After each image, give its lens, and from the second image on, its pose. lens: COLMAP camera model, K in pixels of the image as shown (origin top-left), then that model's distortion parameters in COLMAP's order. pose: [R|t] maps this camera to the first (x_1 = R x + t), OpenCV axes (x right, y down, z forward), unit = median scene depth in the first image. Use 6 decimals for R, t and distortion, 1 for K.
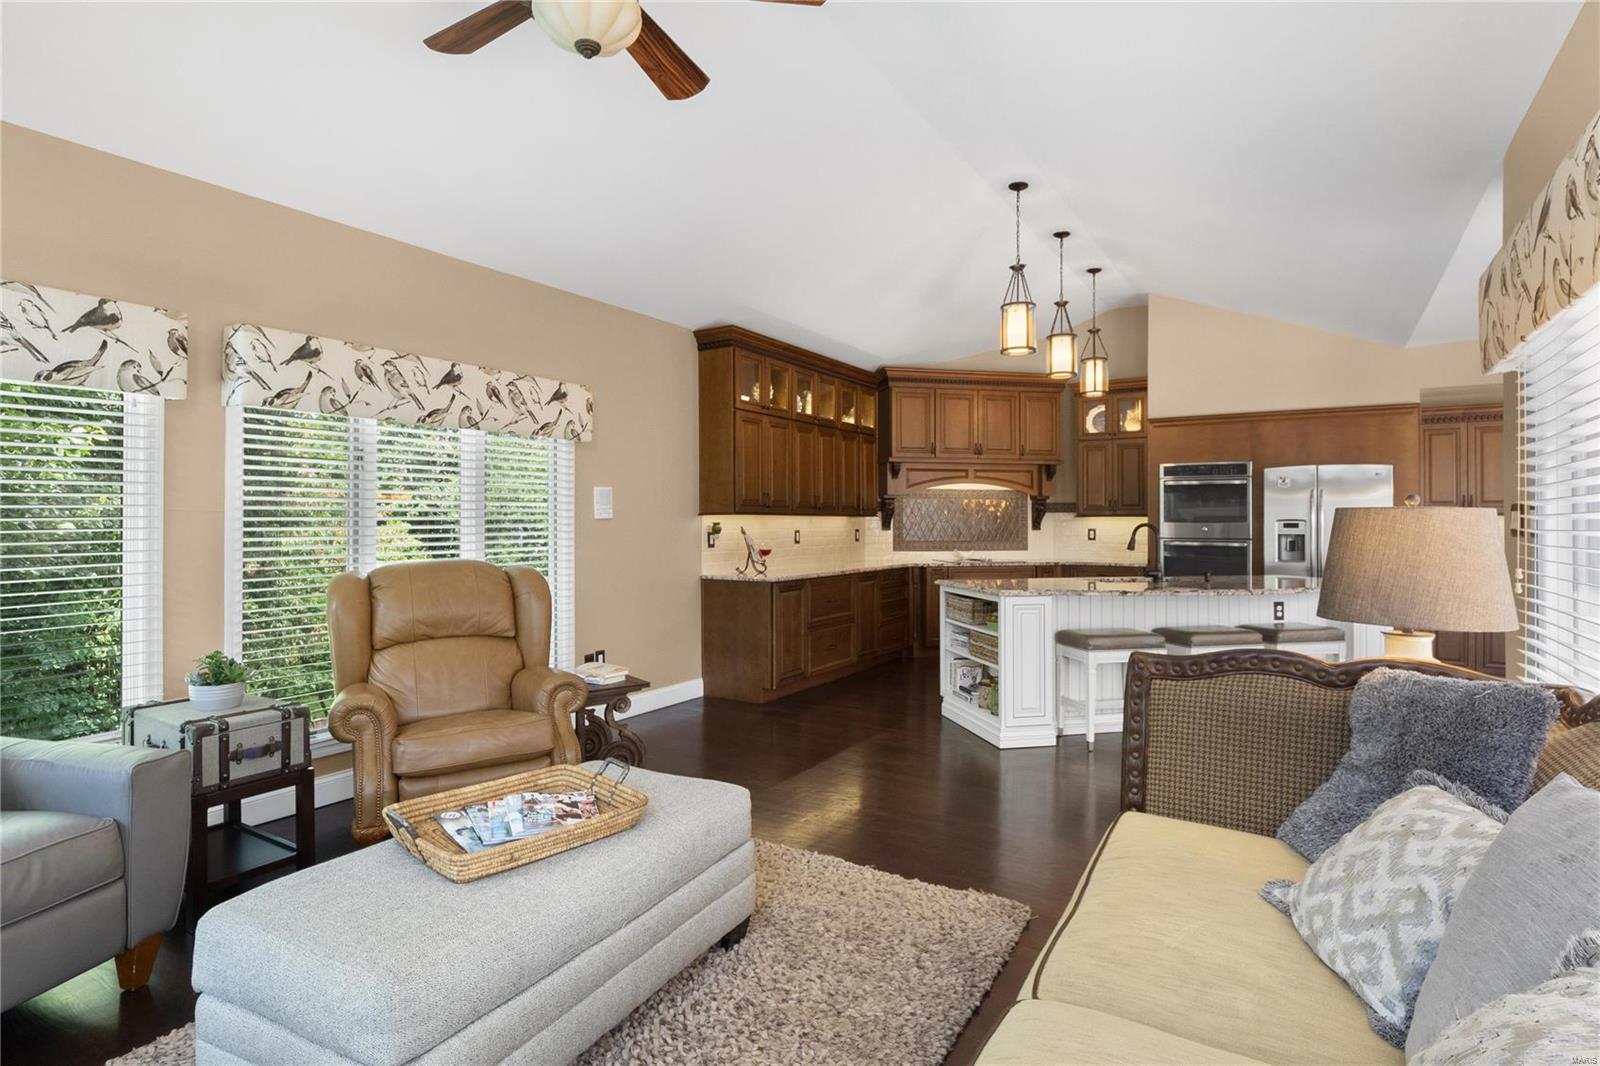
lens RADIAL K [[810.3, 0, 801.4], [0, 810.3, 512.8], [0, 0, 1]] dist [0.000155, 0.000097]
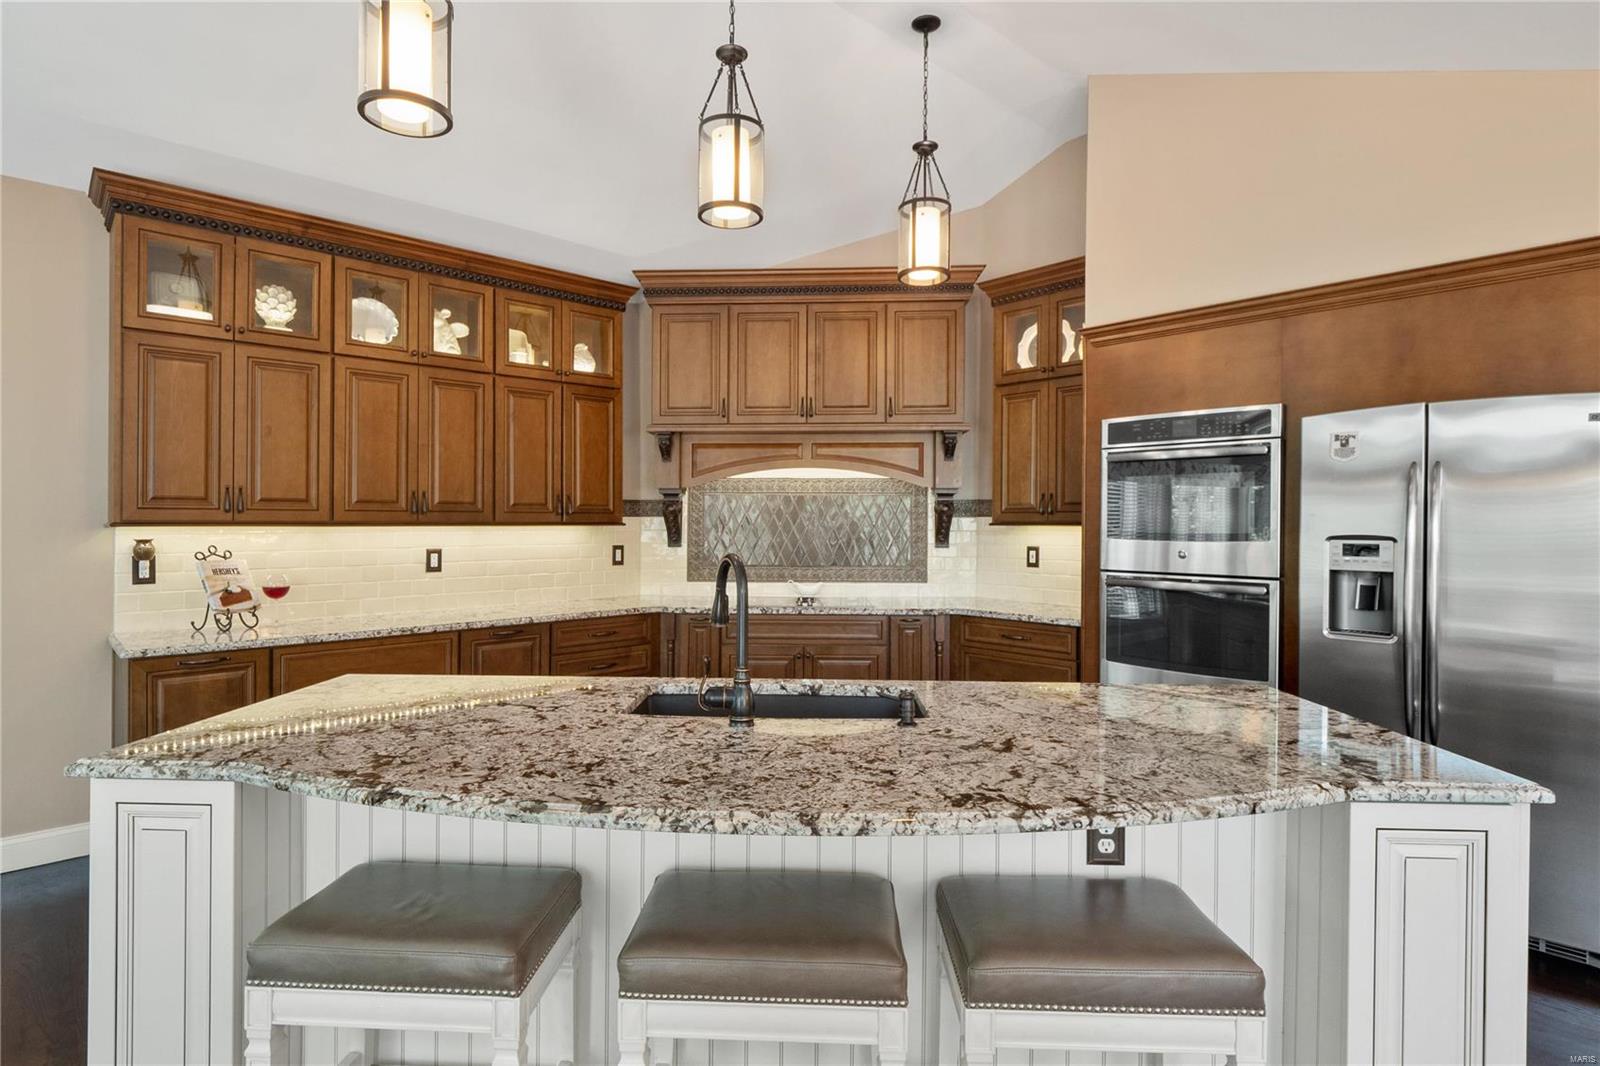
lens RADIAL K [[843.1, 0, 785.5], [0, 843.1, 522.2], [0, 0, 1]] dist [-0.015954, -0.000840]
pose [[0.965241, -0.000791, -0.261360, 0.376800], [0.003565, 0.999942, 0.010140, -0.003610], [0.261337, -0.010720, 0.965188, 0.442167]]
